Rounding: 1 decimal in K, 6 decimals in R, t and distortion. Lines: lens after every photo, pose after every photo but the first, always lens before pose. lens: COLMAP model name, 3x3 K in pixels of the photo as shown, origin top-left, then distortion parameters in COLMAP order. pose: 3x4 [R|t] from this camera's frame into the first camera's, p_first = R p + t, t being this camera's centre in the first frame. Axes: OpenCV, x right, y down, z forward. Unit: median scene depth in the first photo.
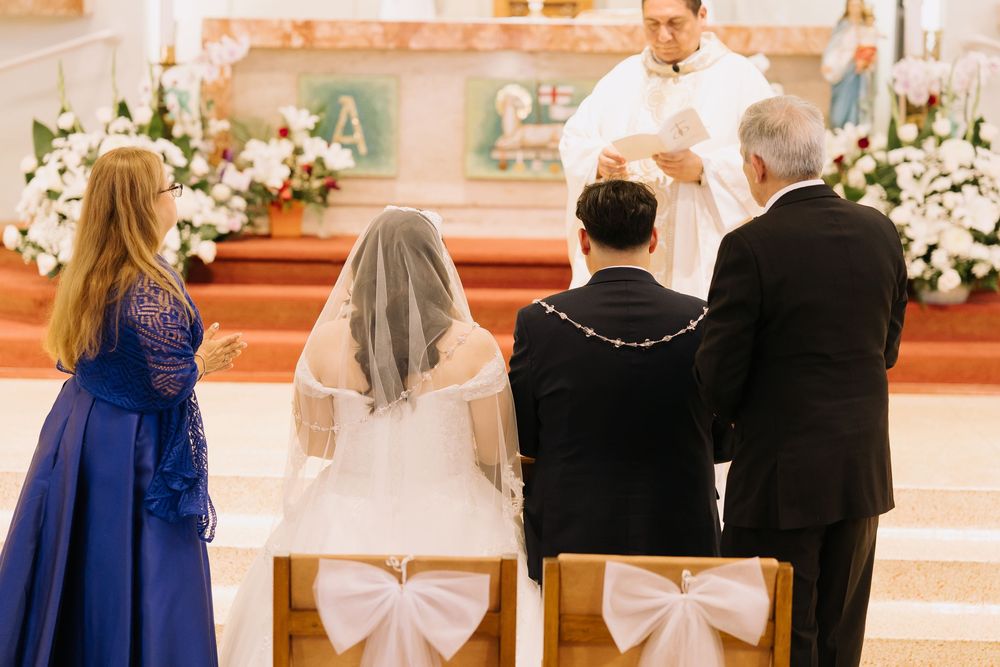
lens RADIAL K [[2457.9, 0, 500.0], [0, 2457.9, 333.5], [0, 0, 1]] dist [-0.005983, 1.005272]
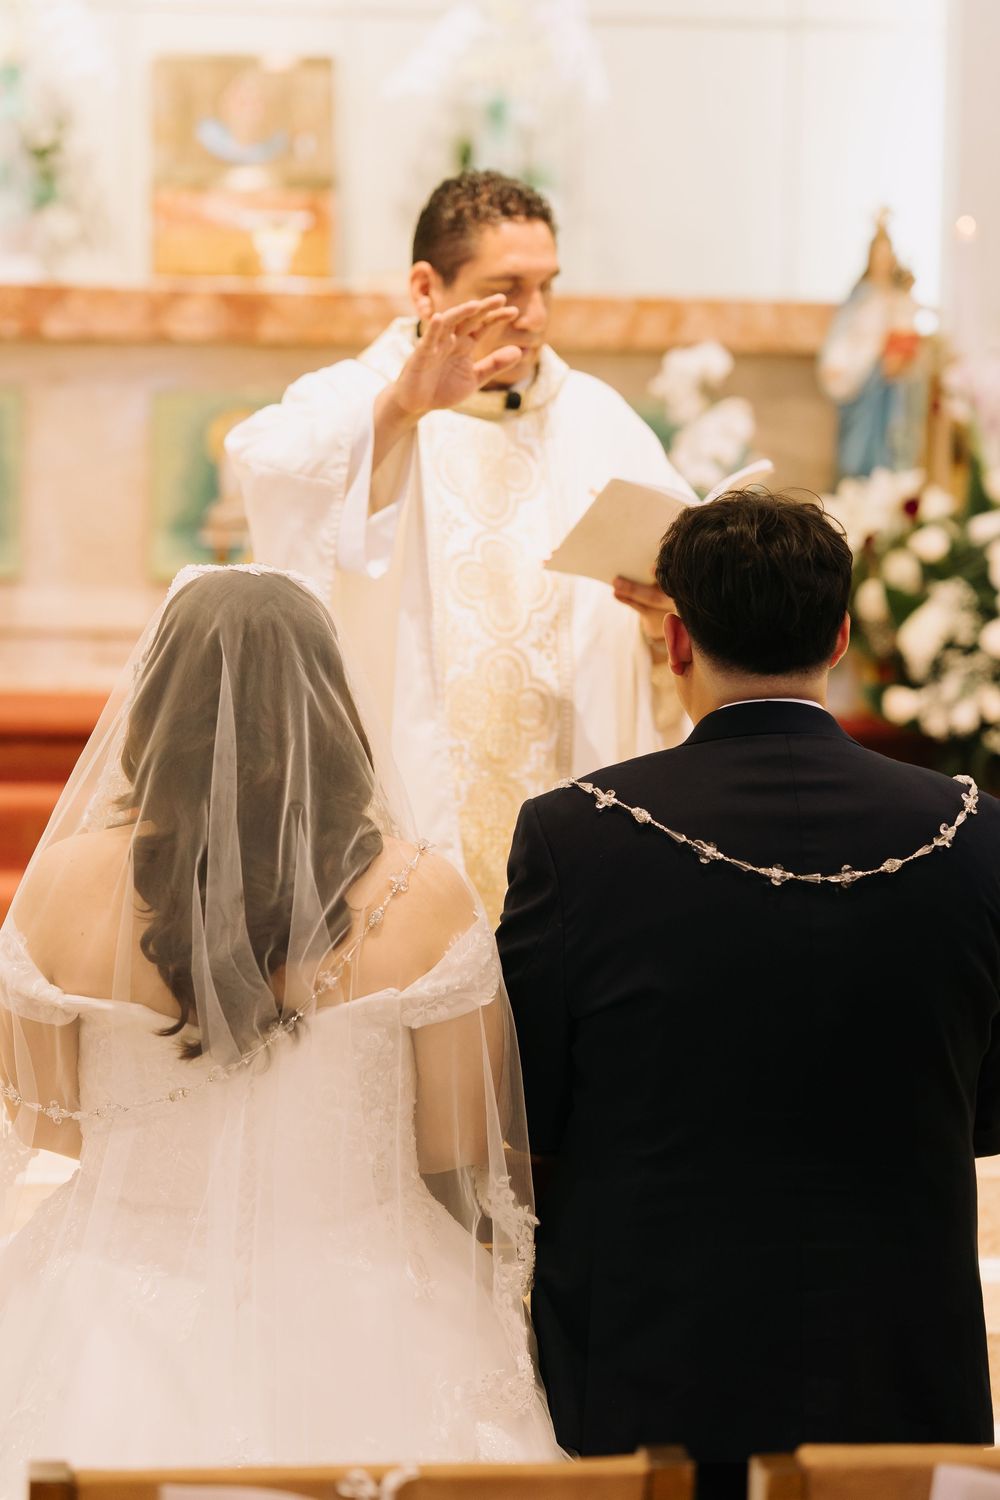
lens RADIAL K [[3686.8, 0, 500.0], [0, 3686.8, 750.0], [0, 0, 1]] dist [-0.005983, 1.005272]
pose [[0.991748, -0.010181, 0.127798, -0.045988], [0.014620, 0.999320, -0.033844, 0.001242], [-0.127366, 0.035433, 0.991223, 0.224880]]
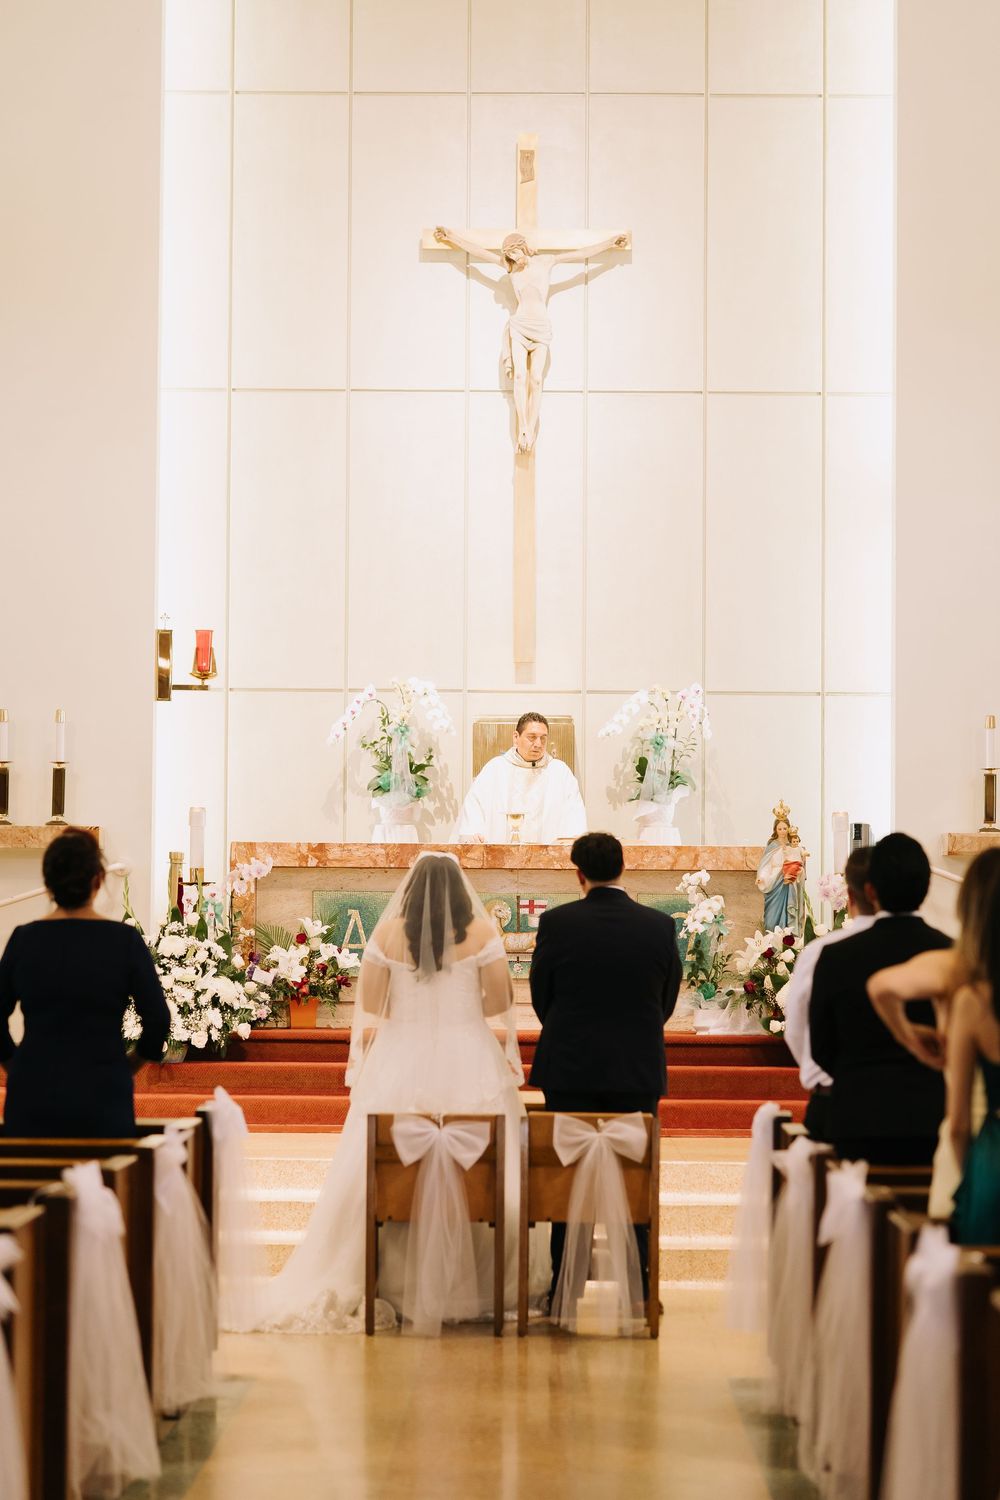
lens RADIAL K [[3686.8, 0, 500.0], [0, 3686.8, 750.0], [0, 0, 1]] dist [-0.005983, 1.005272]
pose [[0.999944, -0.004907, 0.009399, -0.010043], [0.006418, 0.985734, -0.168187, 0.137233], [-0.008439, 0.168237, 0.985710, -0.816782]]
